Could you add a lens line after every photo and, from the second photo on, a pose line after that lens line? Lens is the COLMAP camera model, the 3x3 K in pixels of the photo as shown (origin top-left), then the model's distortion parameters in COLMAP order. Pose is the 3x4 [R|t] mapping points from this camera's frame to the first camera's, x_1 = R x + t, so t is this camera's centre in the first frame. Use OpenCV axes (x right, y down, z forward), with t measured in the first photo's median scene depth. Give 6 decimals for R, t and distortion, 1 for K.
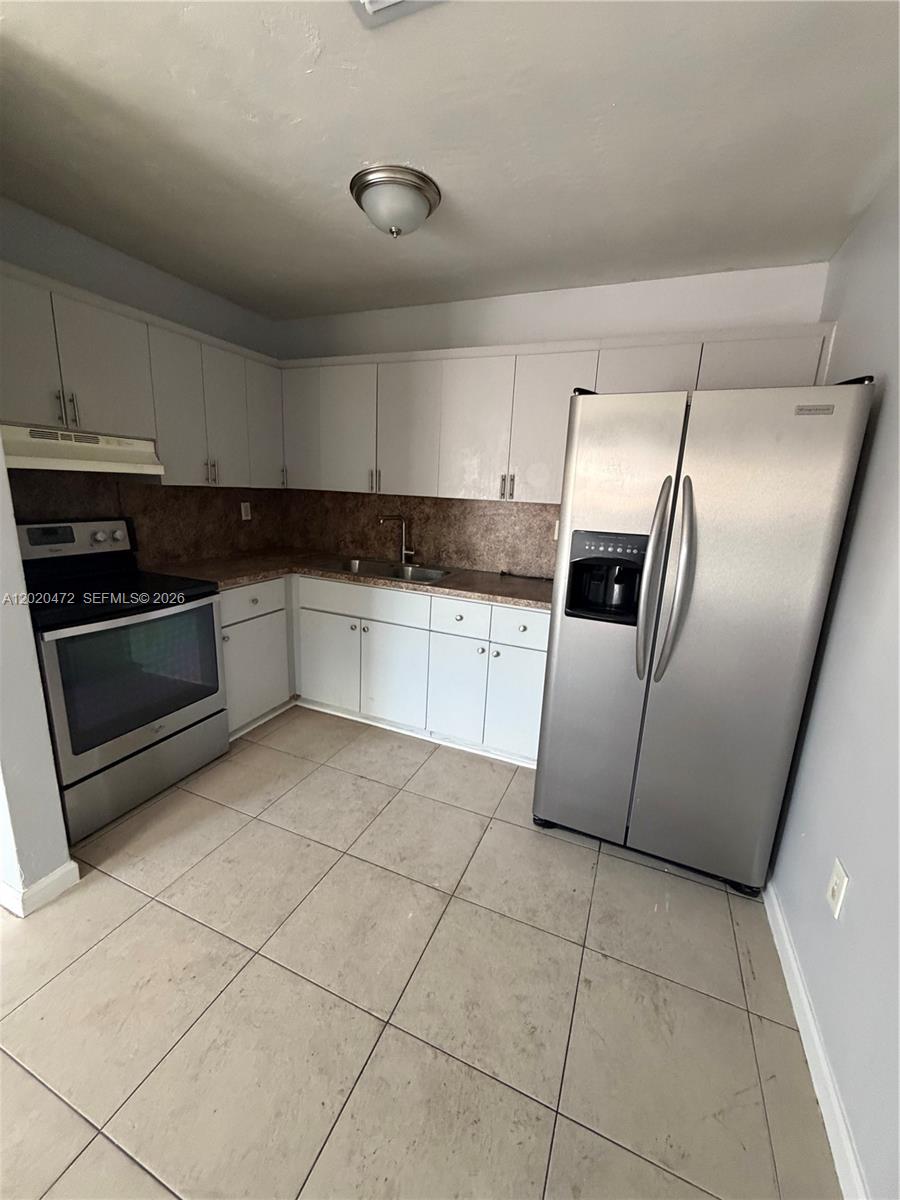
lens RADIAL K [[481.0, 0, 447.8], [0, 481.0, 598.2], [0, 0, 1]] dist [0.001882, 0.000124]
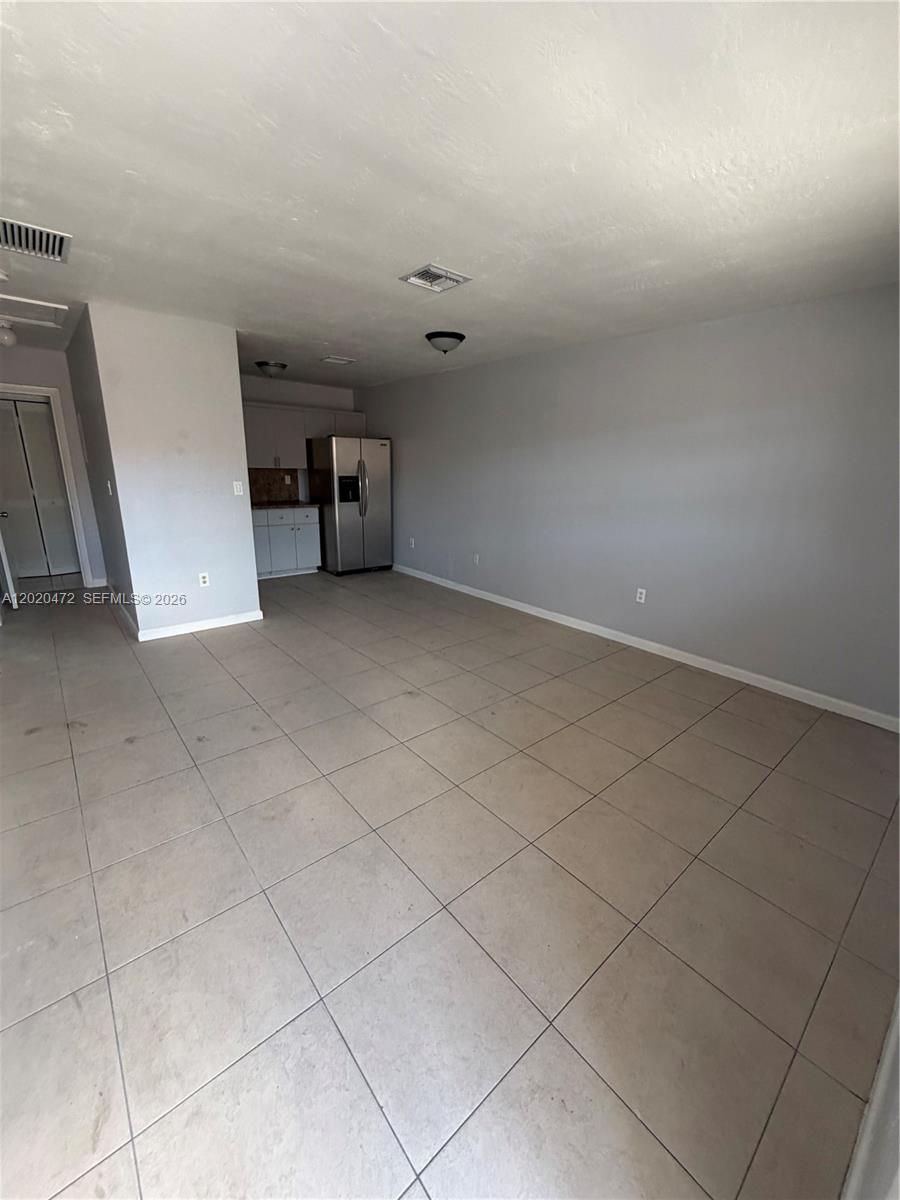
lens RADIAL K [[481.0, 0, 446.5], [0, 481.0, 598.7], [0, 0, 1]] dist [0.001882, 0.000124]
pose [[0.443826, -0.278022, 0.851893, -2.622335], [0.194606, 0.957870, 0.211221, 0.120574], [-0.874727, 0.072038, 0.479232, -1.276959]]
